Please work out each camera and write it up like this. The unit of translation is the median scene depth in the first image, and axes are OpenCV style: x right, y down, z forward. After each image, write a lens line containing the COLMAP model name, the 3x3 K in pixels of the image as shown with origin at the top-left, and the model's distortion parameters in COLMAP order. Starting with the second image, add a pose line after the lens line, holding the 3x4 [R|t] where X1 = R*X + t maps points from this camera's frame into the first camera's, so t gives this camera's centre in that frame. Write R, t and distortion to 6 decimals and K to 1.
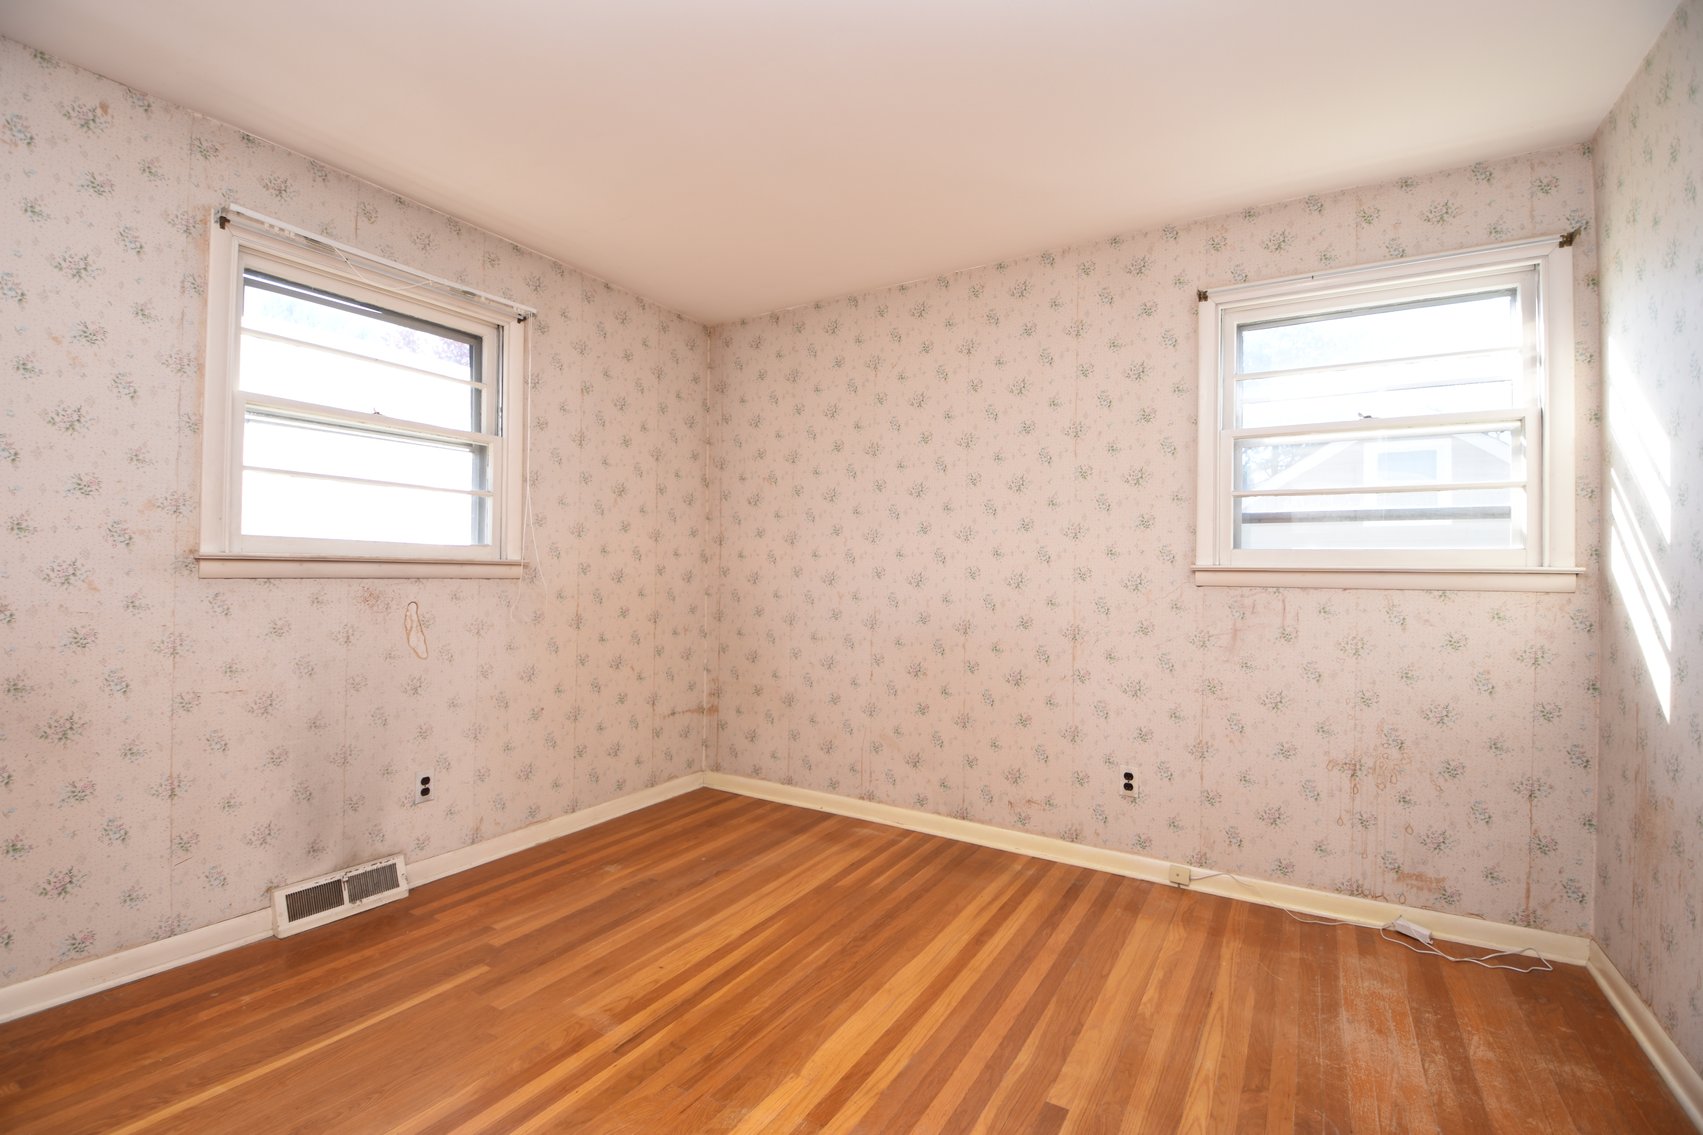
lens RADIAL K [[749.5, 0, 847.9], [0, 749.5, 572.2], [0, 0, 1]] dist [0.019985, -0.022082]
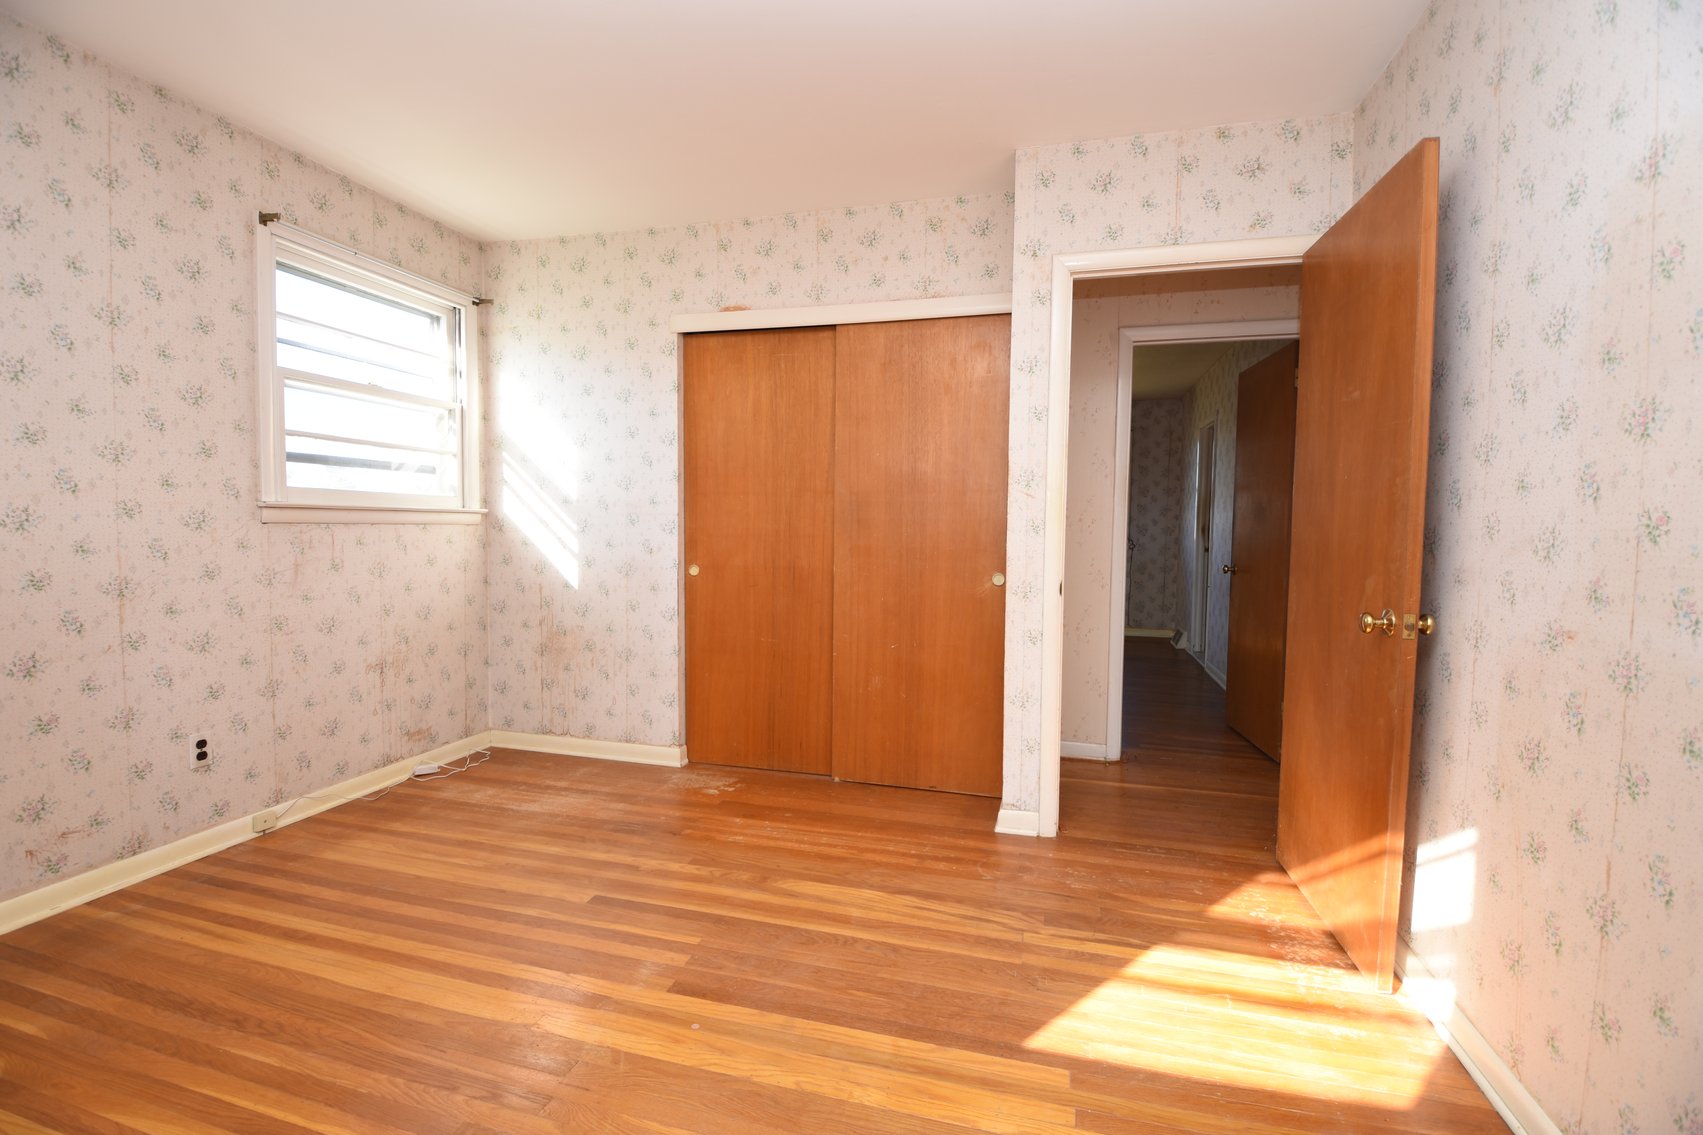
lens RADIAL K [[749.5, 0, 847.9], [0, 749.5, 572.2], [0, 0, 1]] dist [0.019985, -0.022082]
pose [[-0.262466, -0.076717, 0.961887, -0.715957], [-0.019841, 0.997053, 0.074108, -0.005686], [-0.964737, 0.000366, -0.263214, 0.569182]]
